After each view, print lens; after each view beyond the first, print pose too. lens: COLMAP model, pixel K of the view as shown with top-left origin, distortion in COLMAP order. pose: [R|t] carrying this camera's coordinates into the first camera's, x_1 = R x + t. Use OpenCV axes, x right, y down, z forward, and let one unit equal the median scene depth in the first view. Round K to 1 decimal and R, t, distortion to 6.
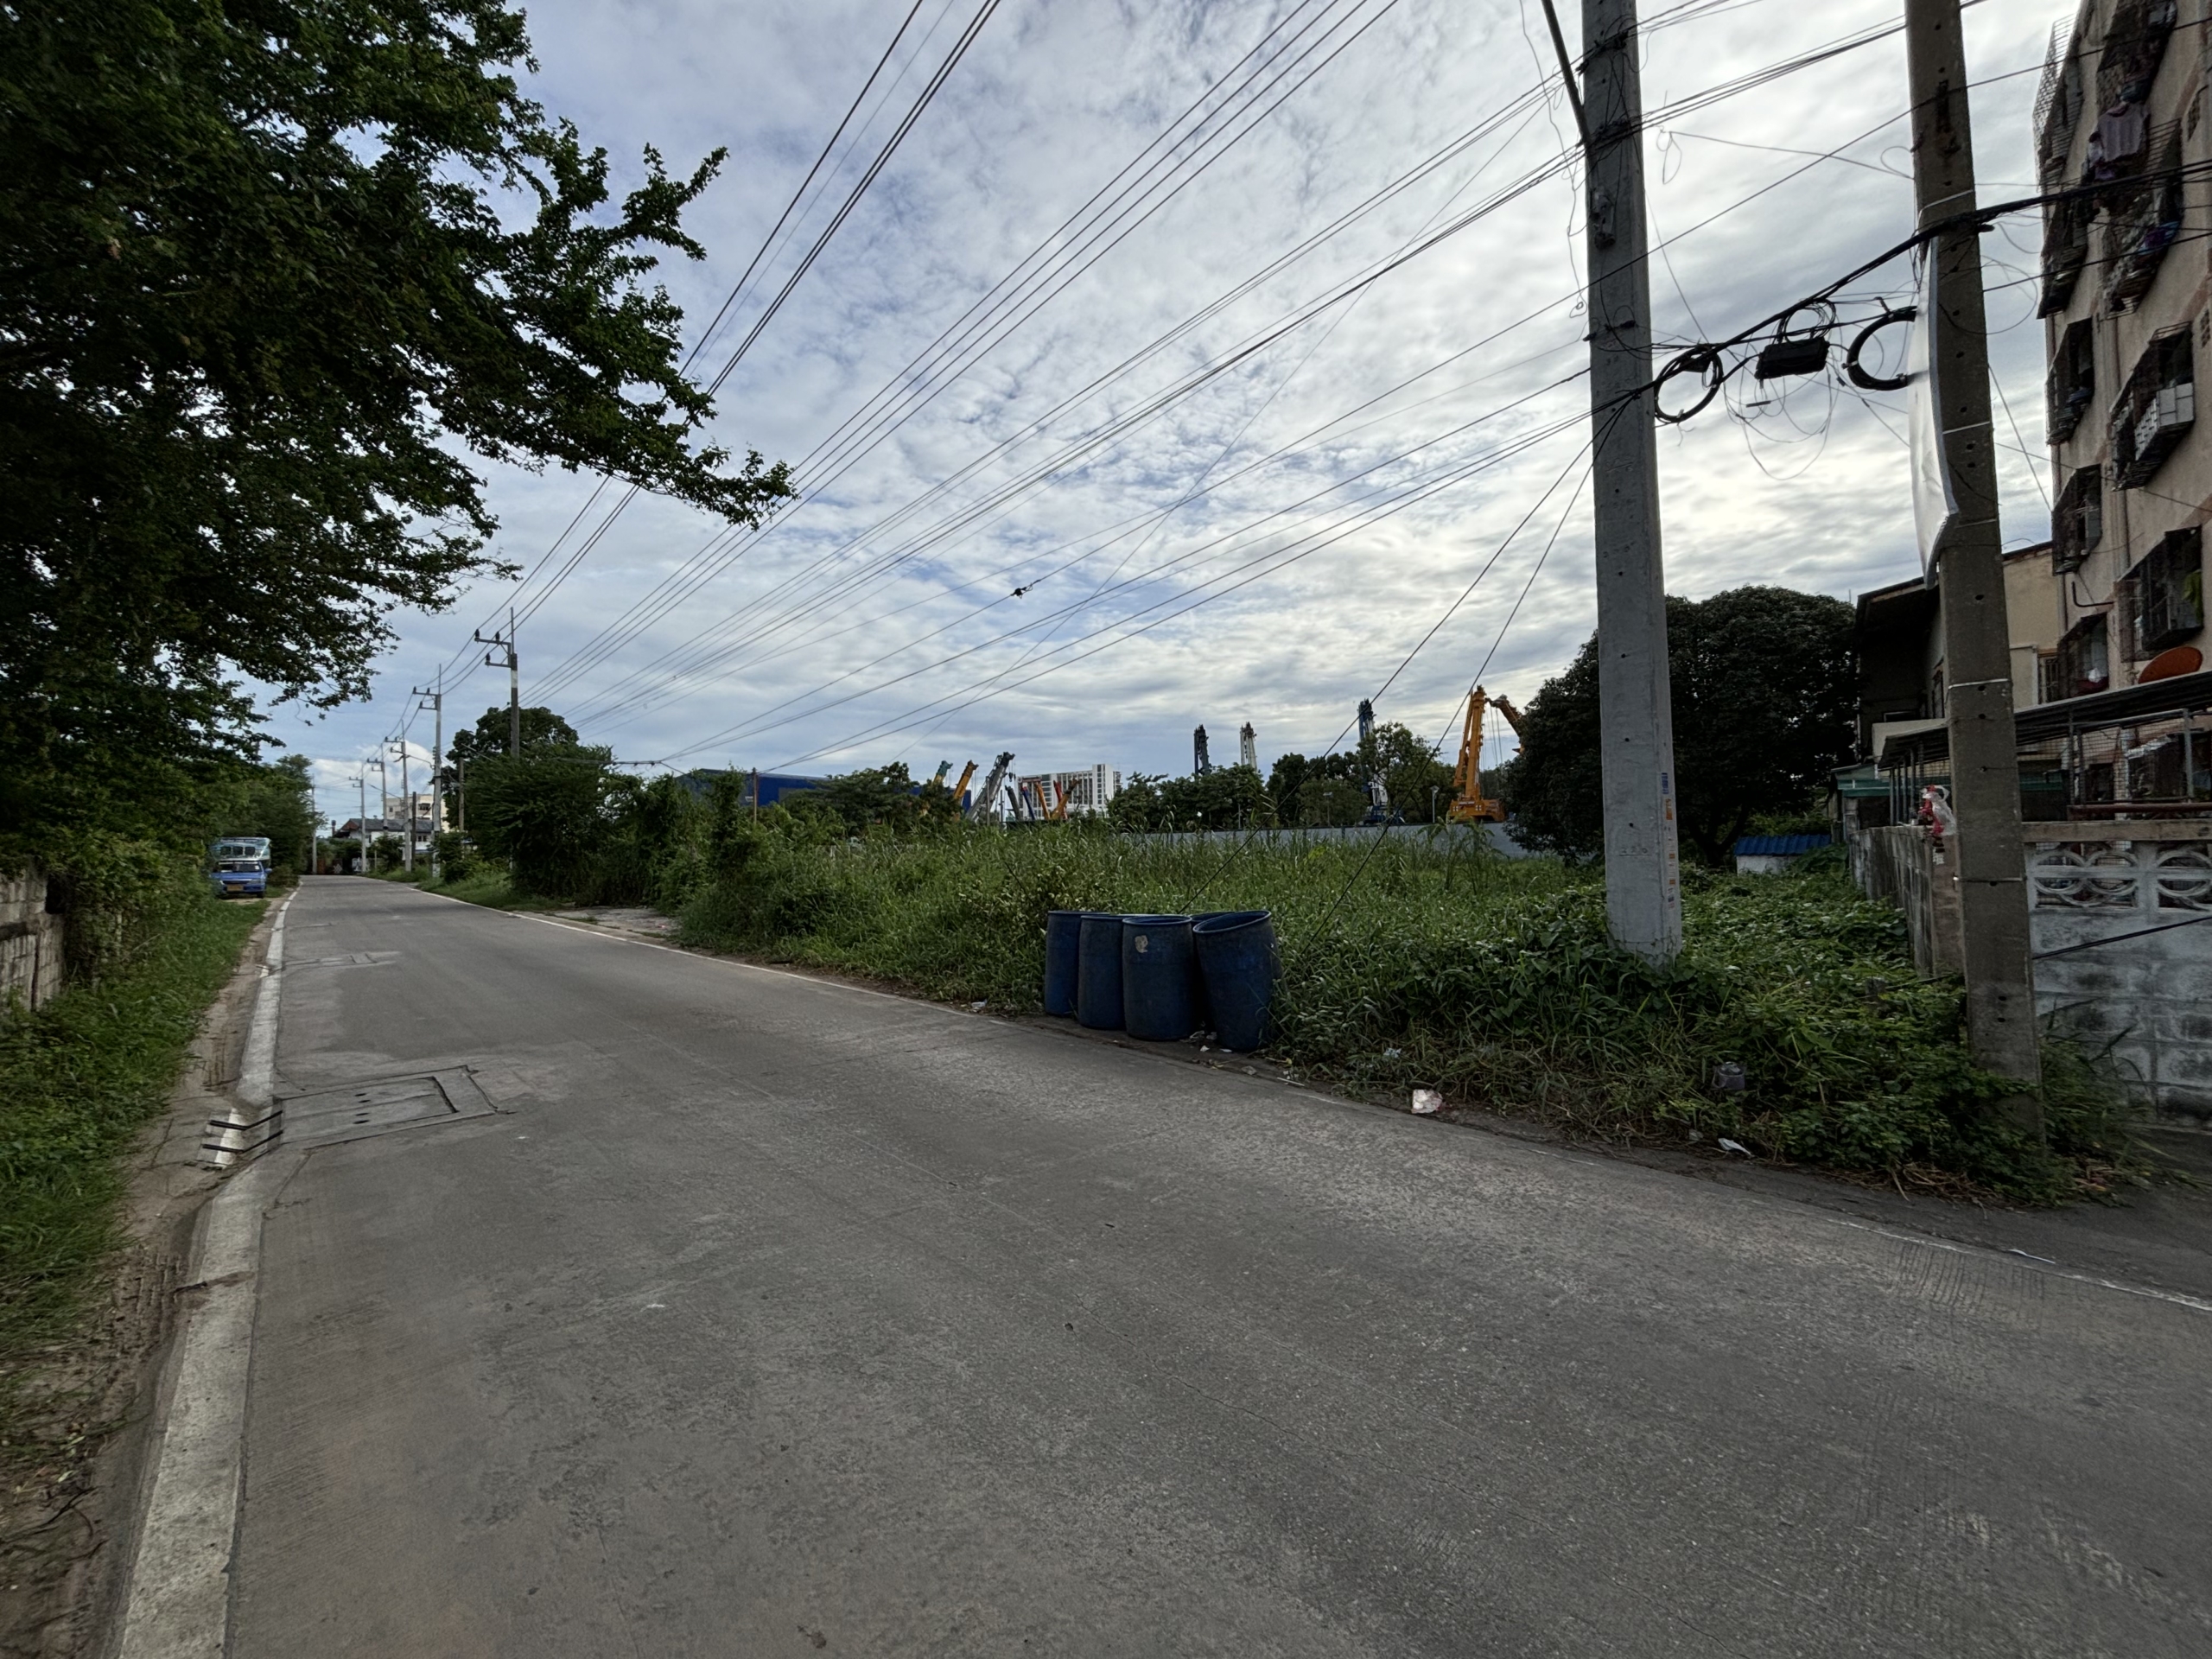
lens RADIAL K [[895.6, 0, 1103.0], [0, 895.6, 821.9], [0, 0, 1]] dist [0.000050, 0.000961]
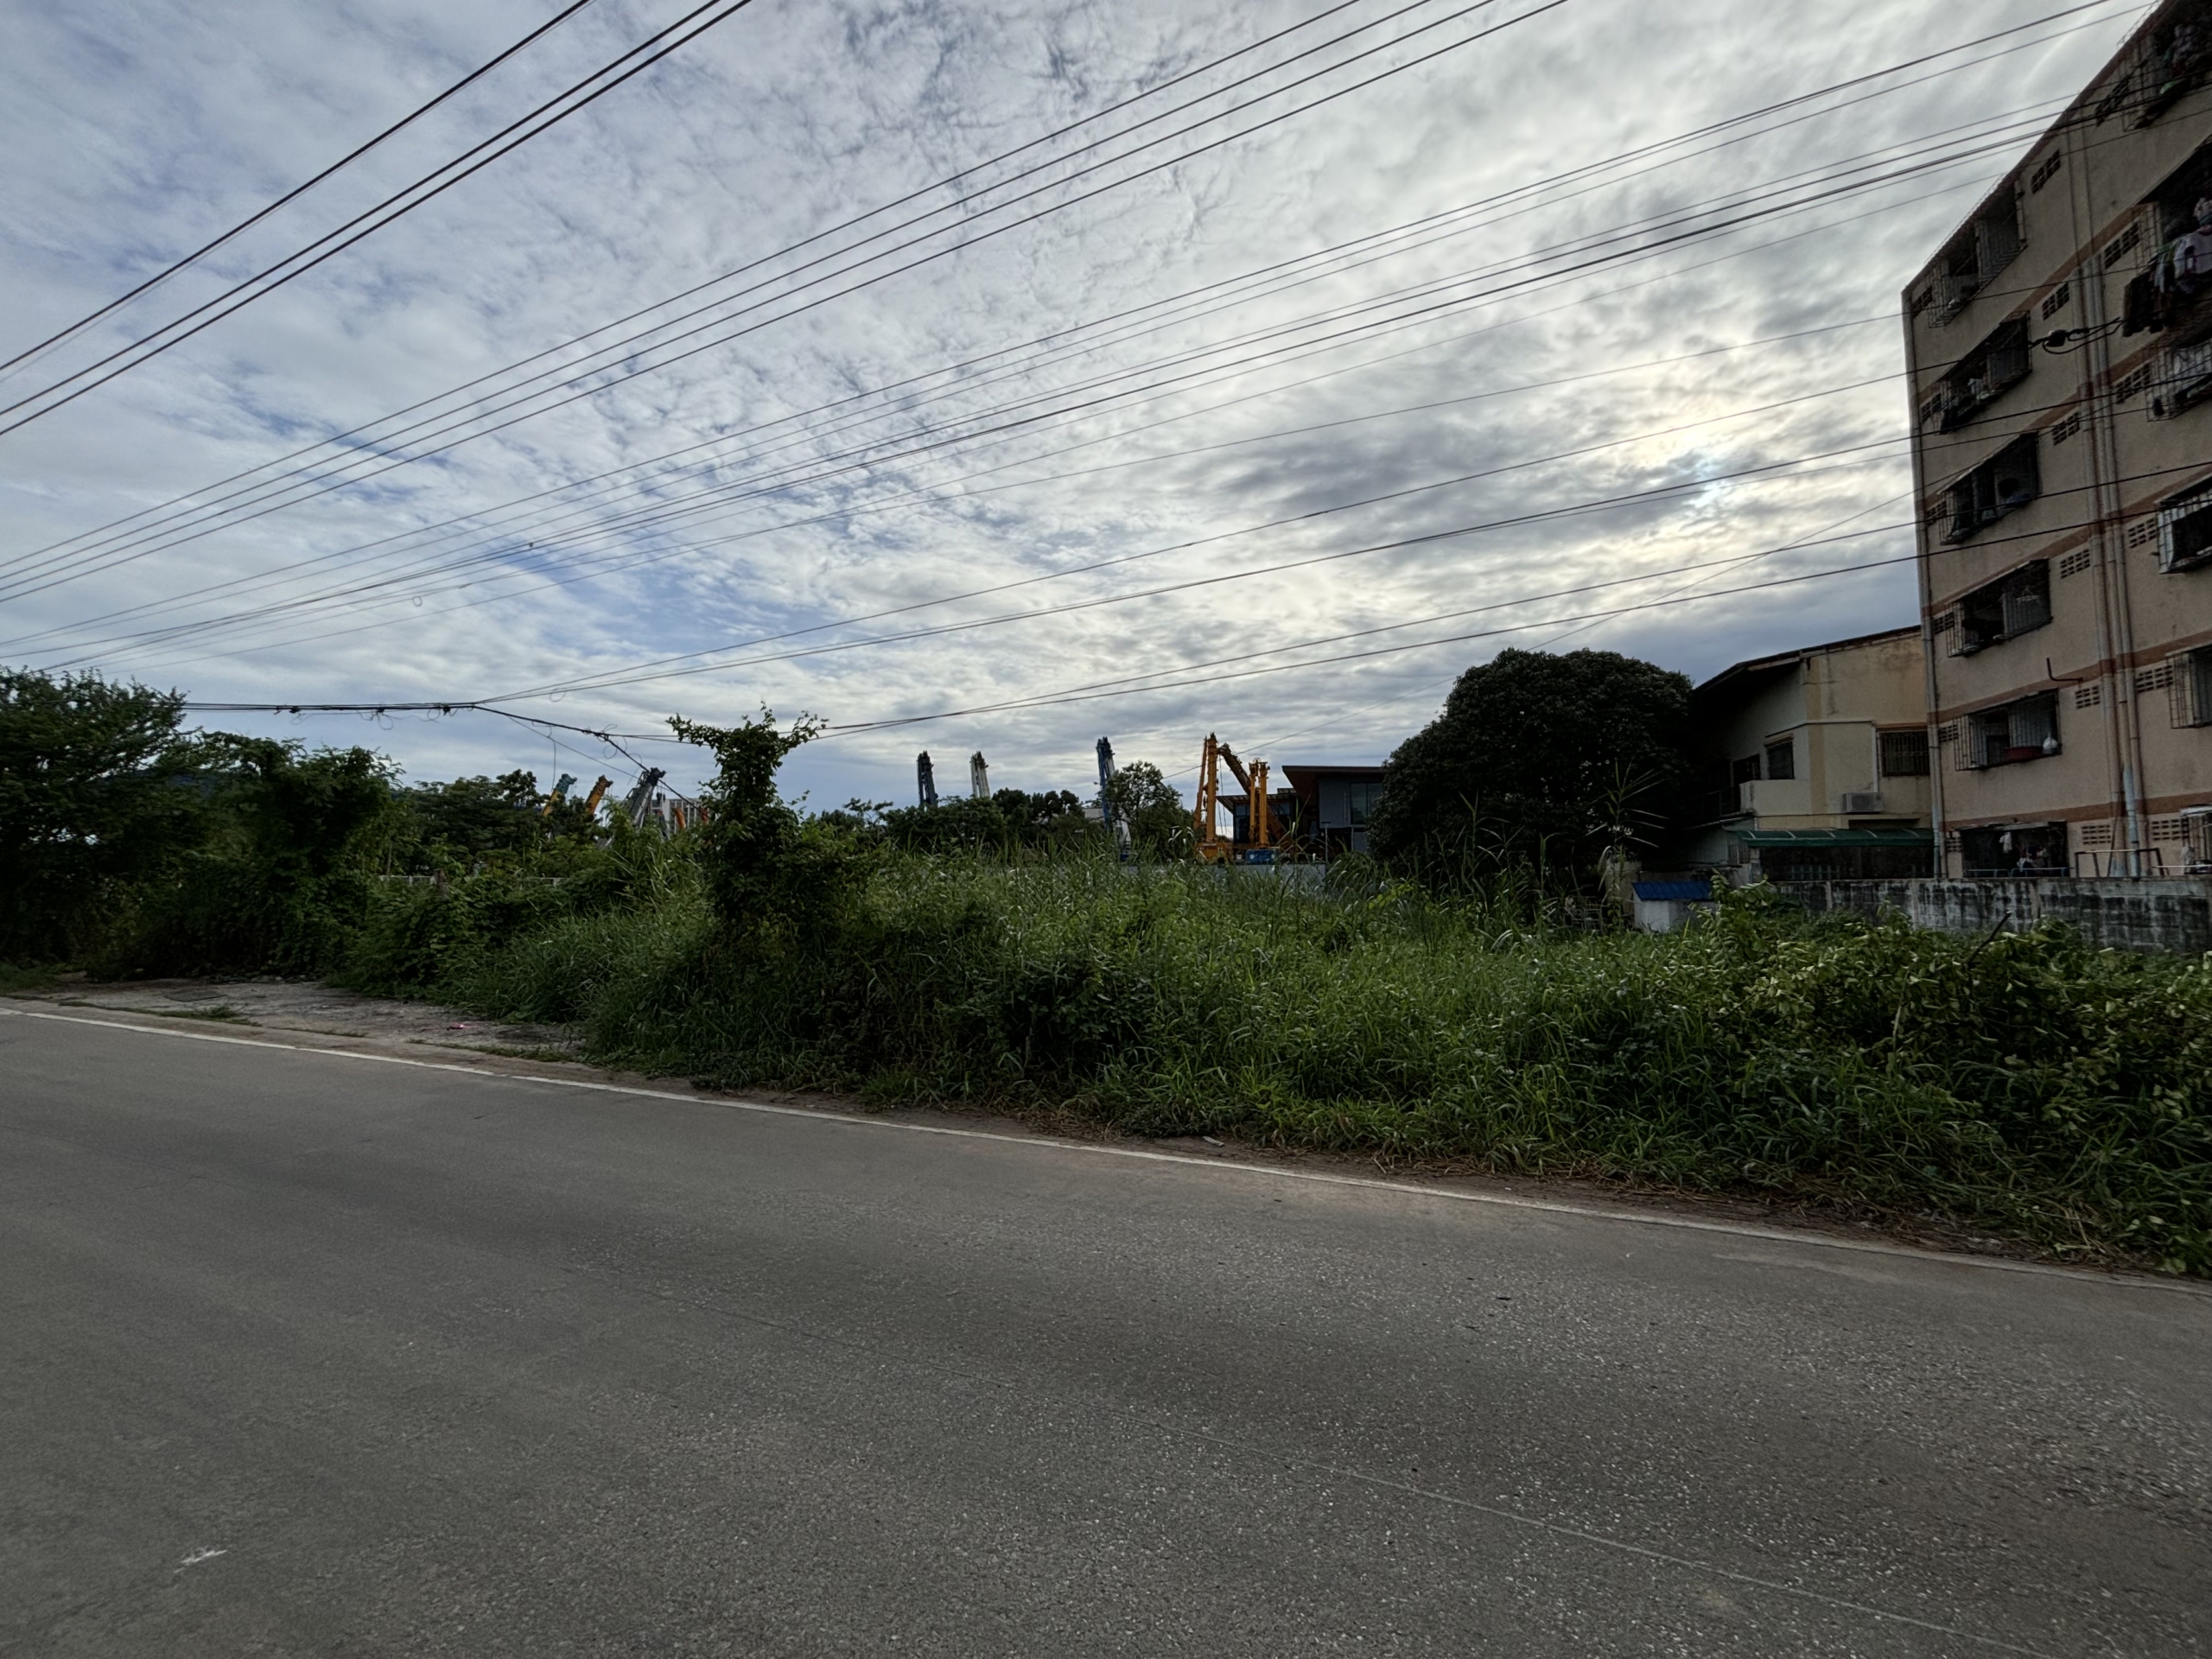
lens RADIAL K [[895.6, 0, 1106.4], [0, 895.6, 829.6], [0, 0, 1]] dist [0.000050, 0.000961]
pose [[0.915463, 0.039007, 0.400507, -0.272806], [-0.025057, 0.998885, -0.040011, 0.012372], [-0.401621, 0.026593, 0.915420, 0.288842]]
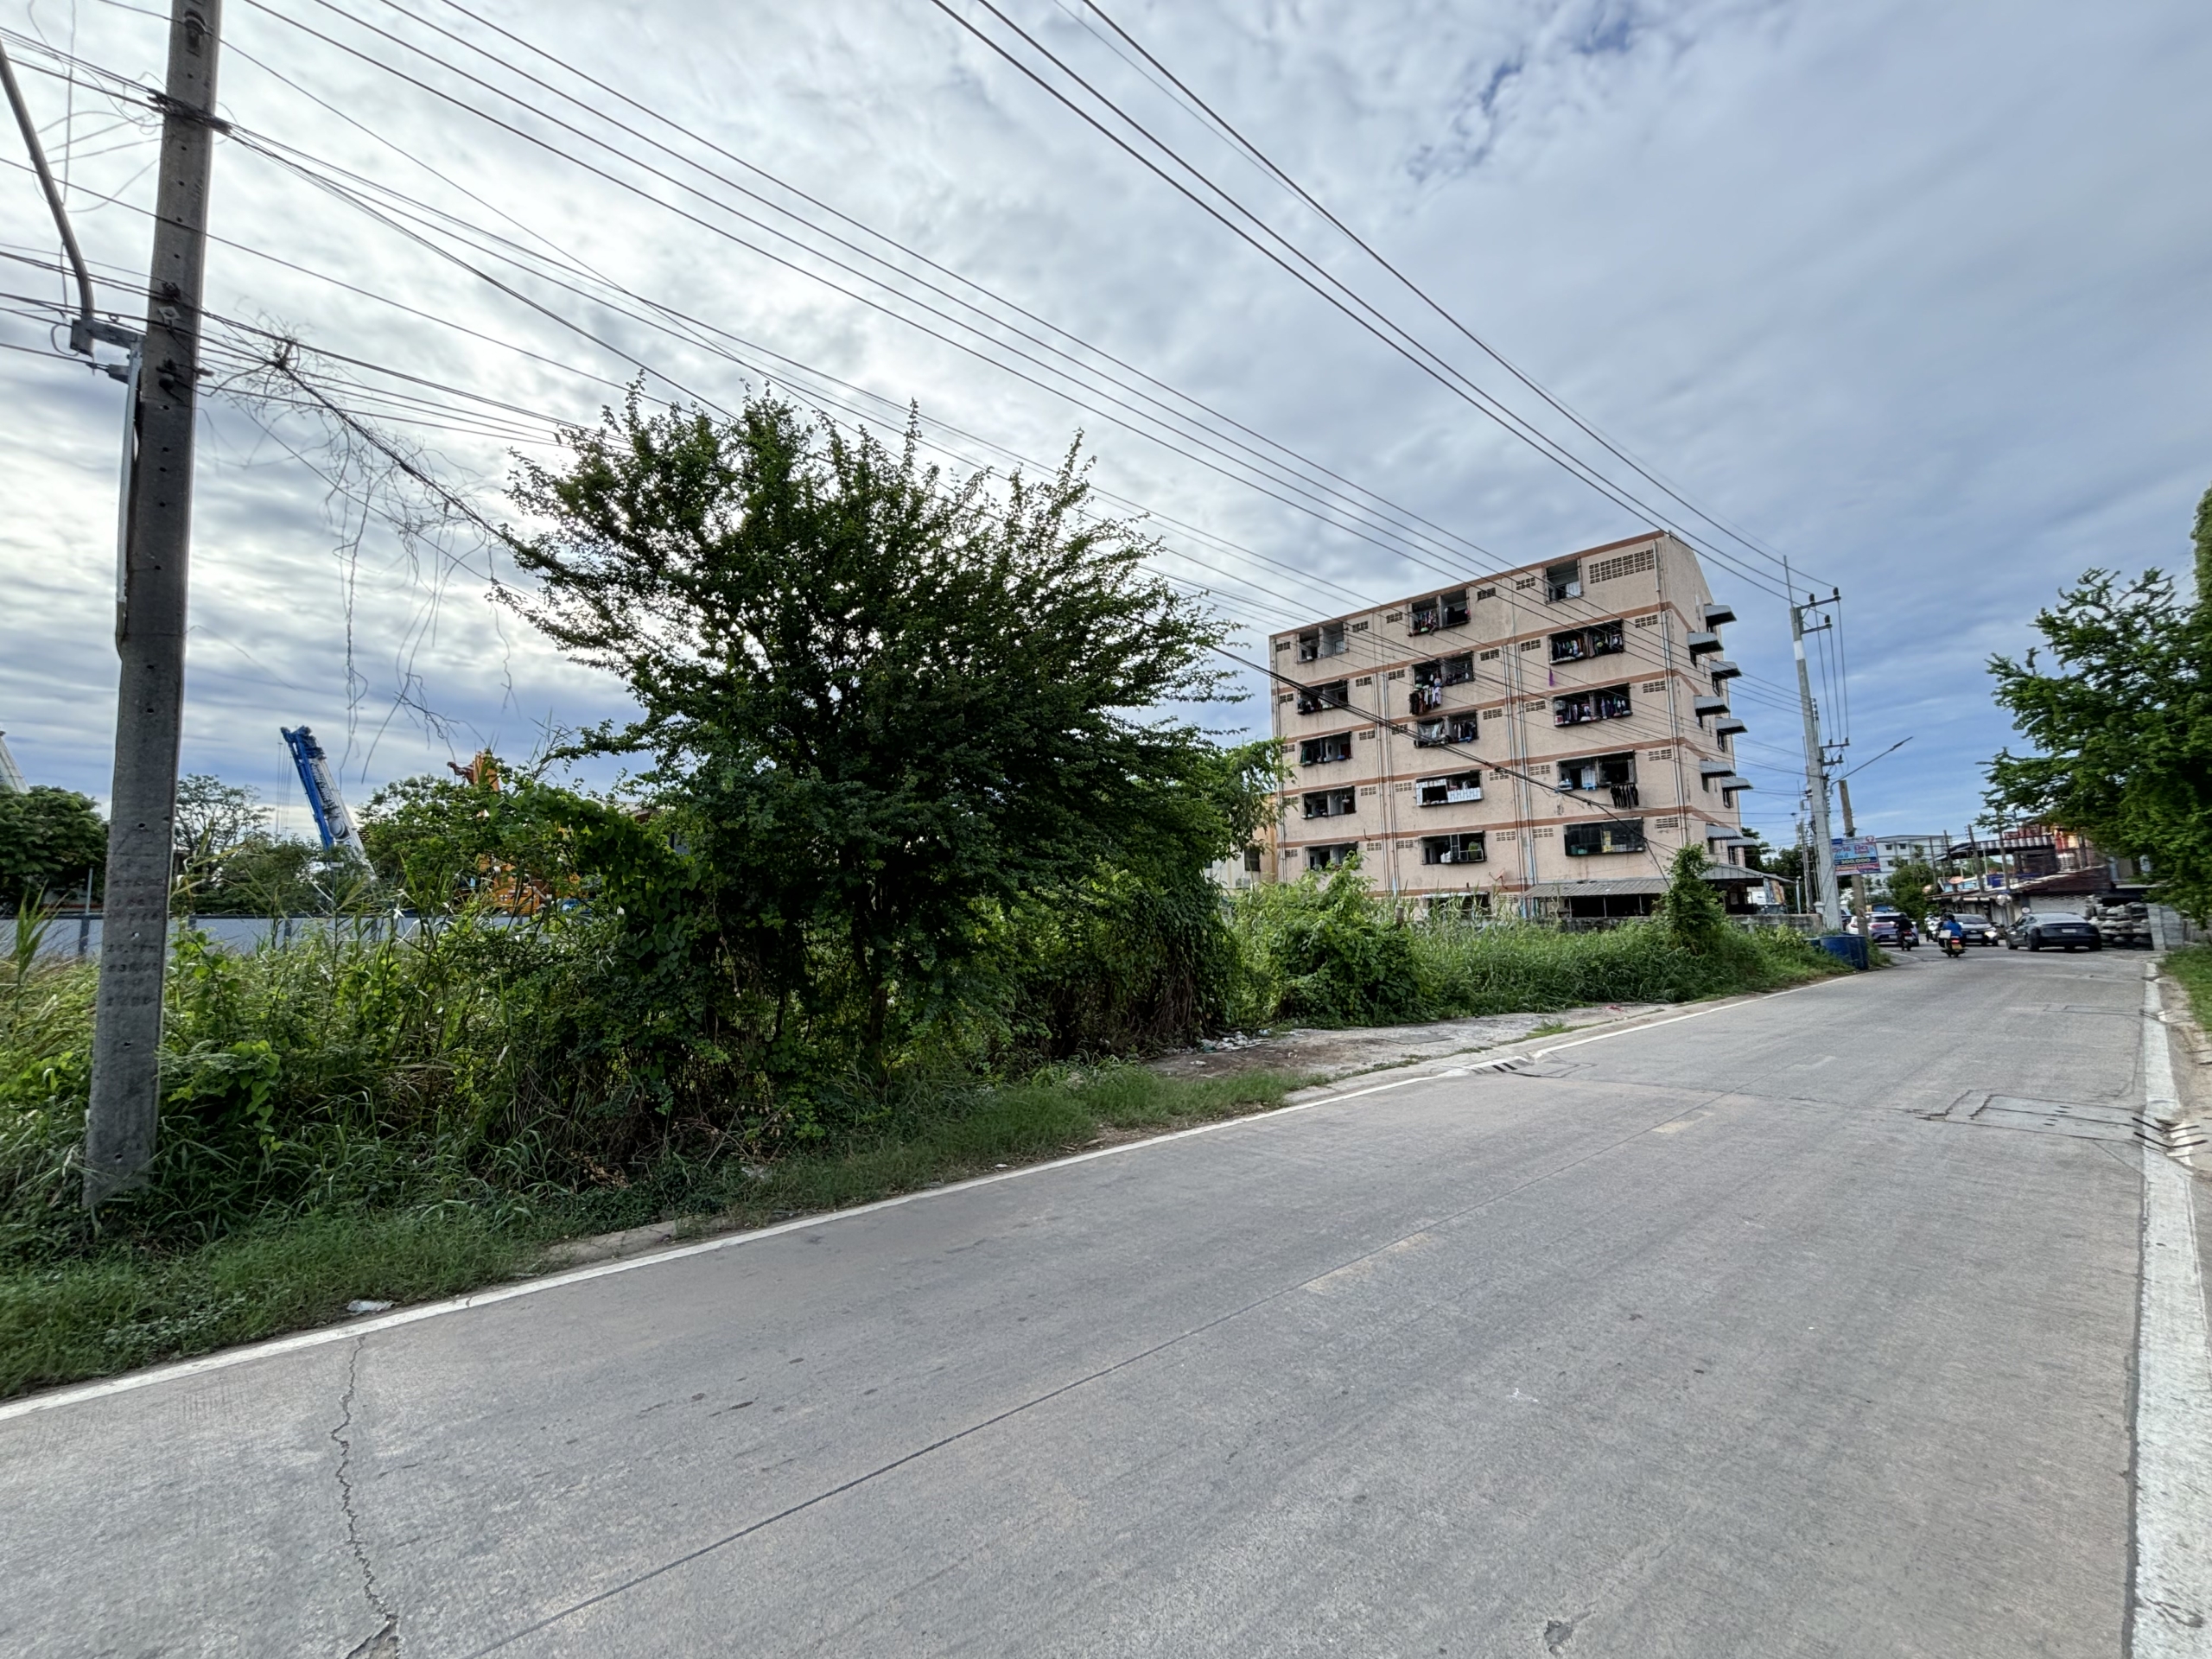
lens RADIAL K [[895.6, 0, 1102.1], [0, 895.6, 824.2], [0, 0, 1]] dist [0.000050, 0.000961]
pose [[0.023671, 0.132426, 0.990910, -1.010754], [-0.012043, 0.991154, -0.132170, 0.050543], [-0.999647, -0.008805, 0.025056, 1.106786]]
